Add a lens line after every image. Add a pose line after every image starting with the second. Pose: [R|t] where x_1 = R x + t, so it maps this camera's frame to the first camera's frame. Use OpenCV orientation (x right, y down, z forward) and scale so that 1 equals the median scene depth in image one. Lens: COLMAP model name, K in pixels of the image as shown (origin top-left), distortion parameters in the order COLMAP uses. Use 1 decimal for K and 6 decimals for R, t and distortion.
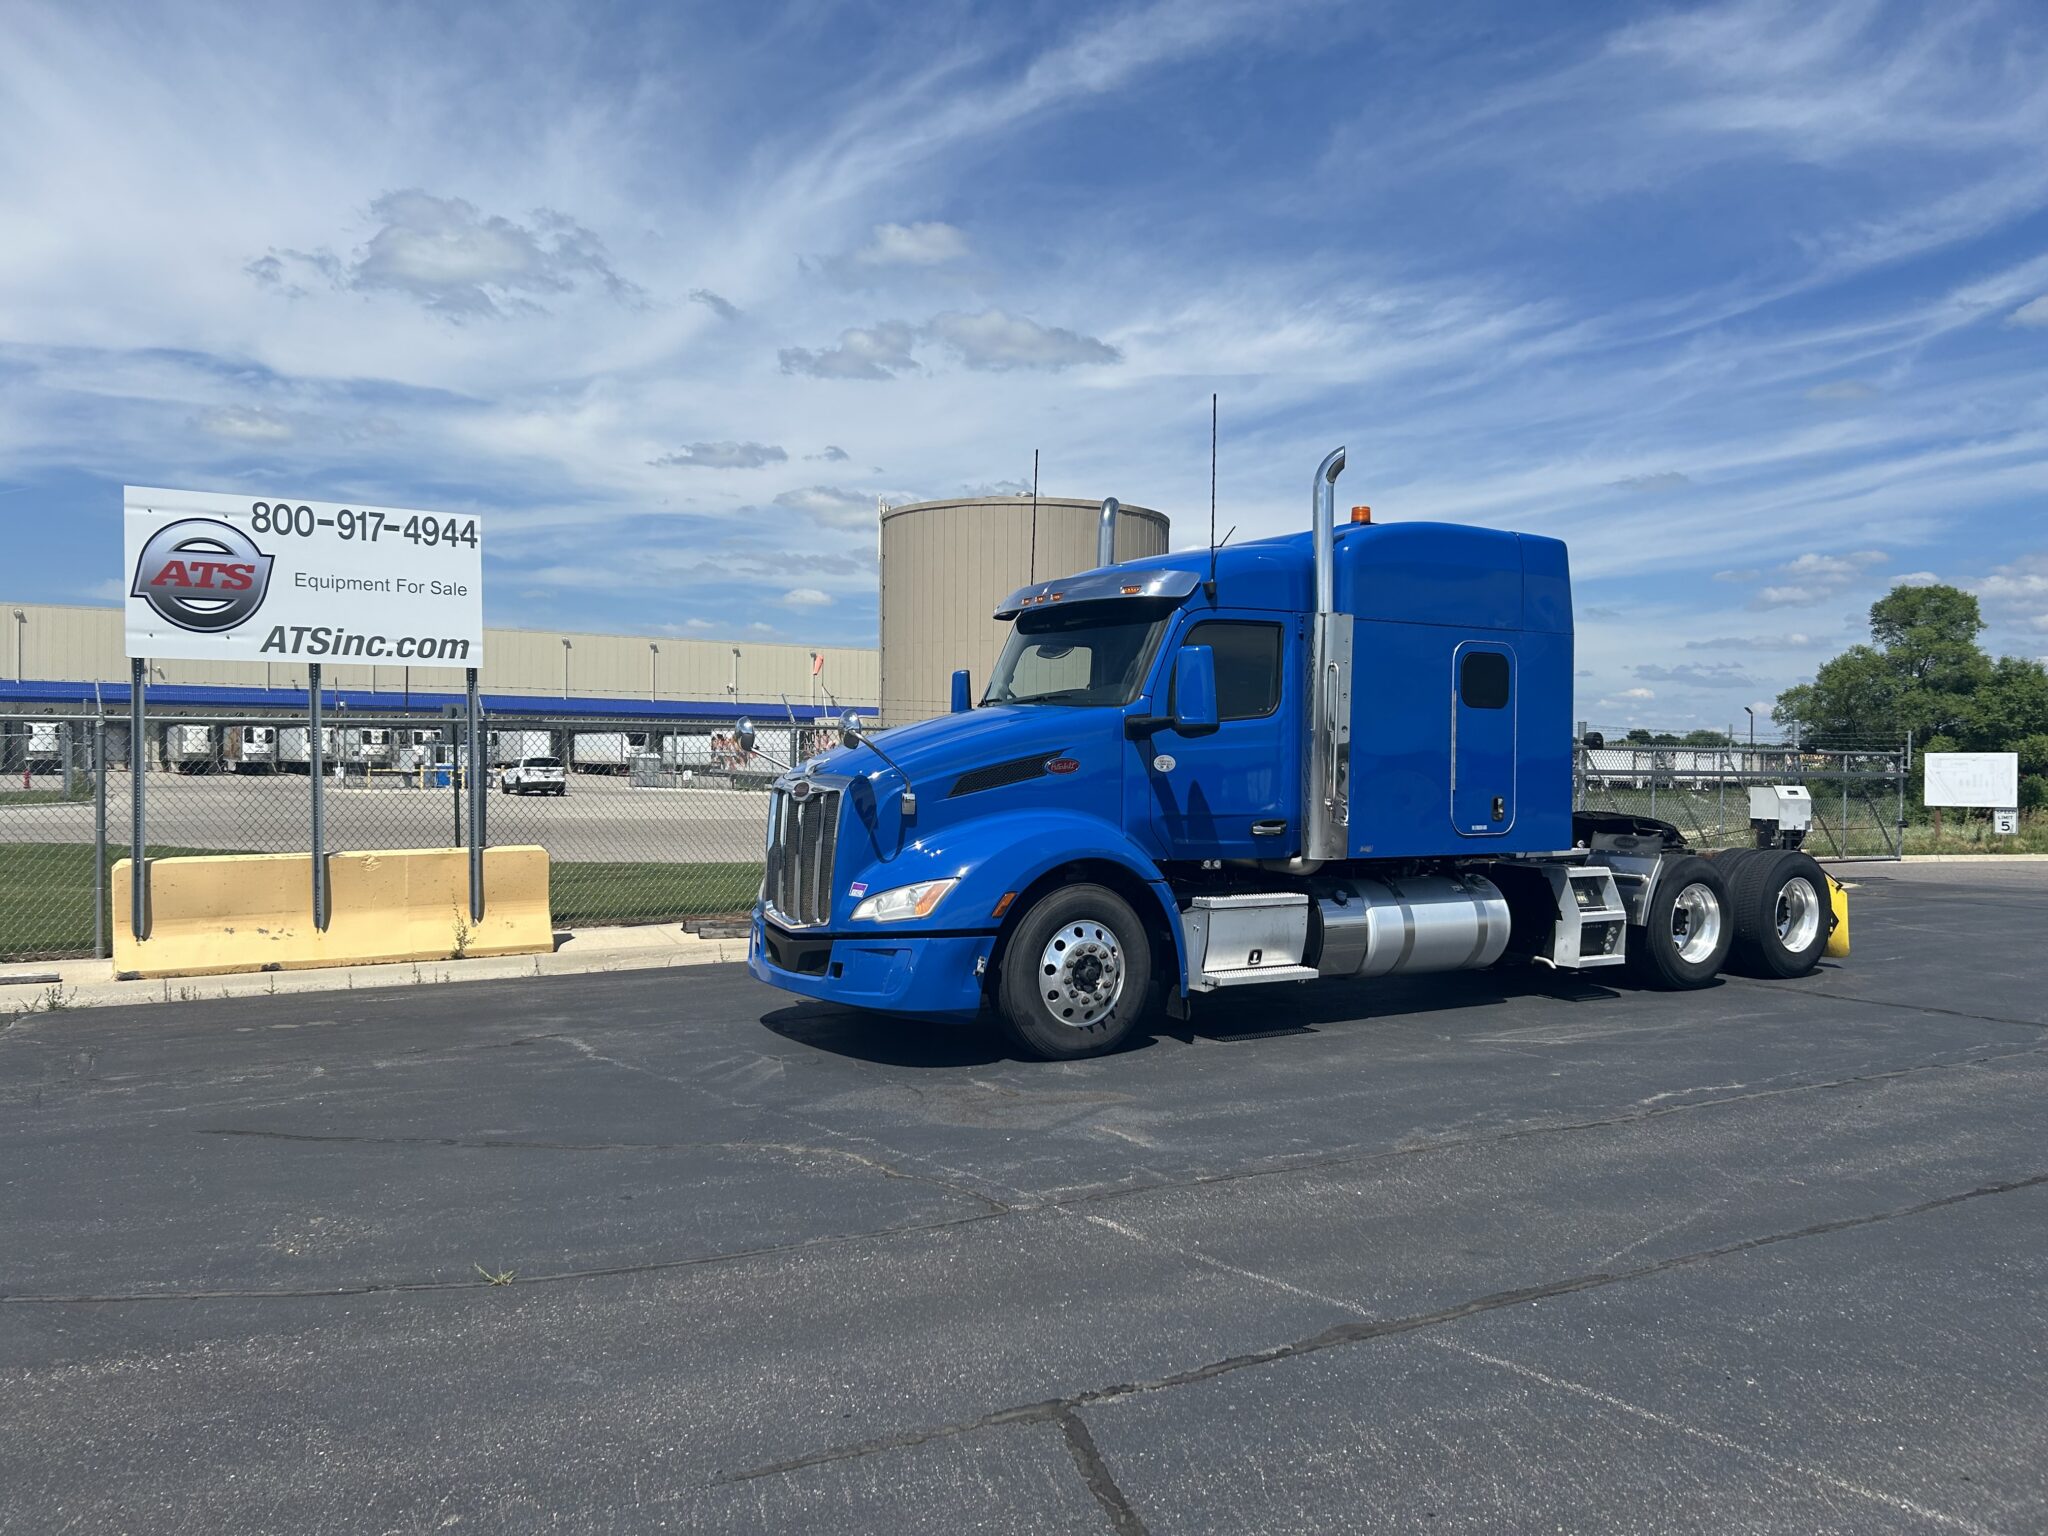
lens RADIAL K [[1539.1, 0, 1012.6], [0, 1539.1, 770.6], [0, 0, 1]] dist [0.059981, -0.063502]
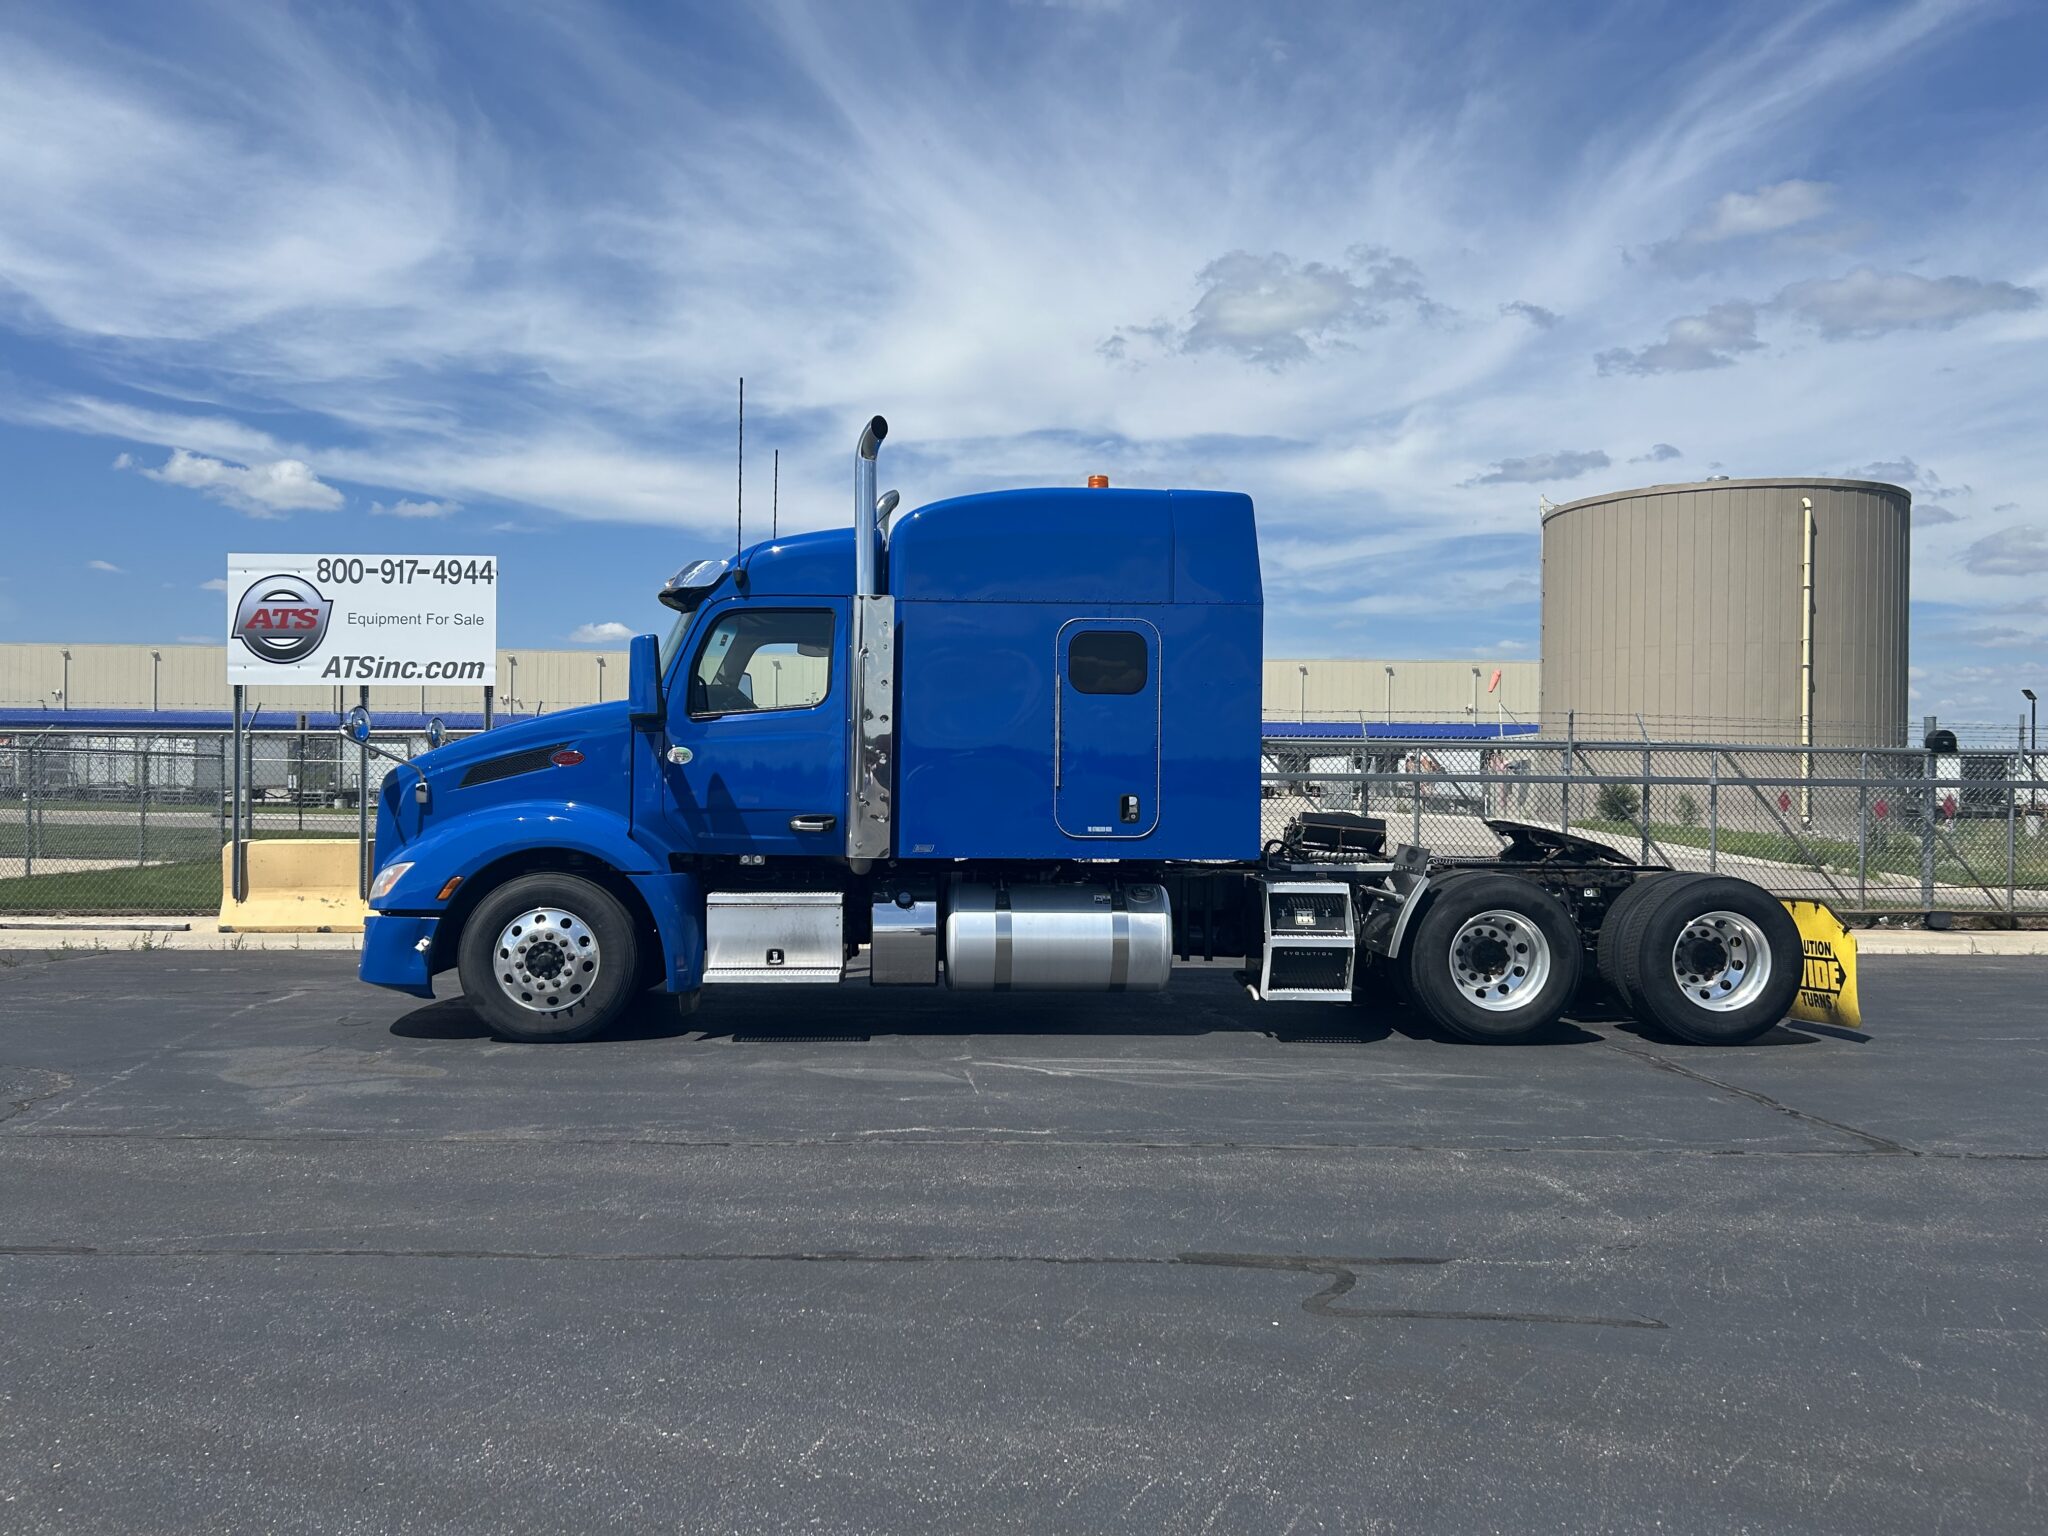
lens RADIAL K [[1539.1, 0, 1012.6], [0, 1539.1, 770.6], [0, 0, 1]] dist [0.059981, -0.063502]
pose [[0.863964, -0.003972, -0.503538, 0.589752], [-0.004591, 0.999865, -0.015763, 0.014911], [0.503533, 0.015930, 0.863829, 0.187741]]
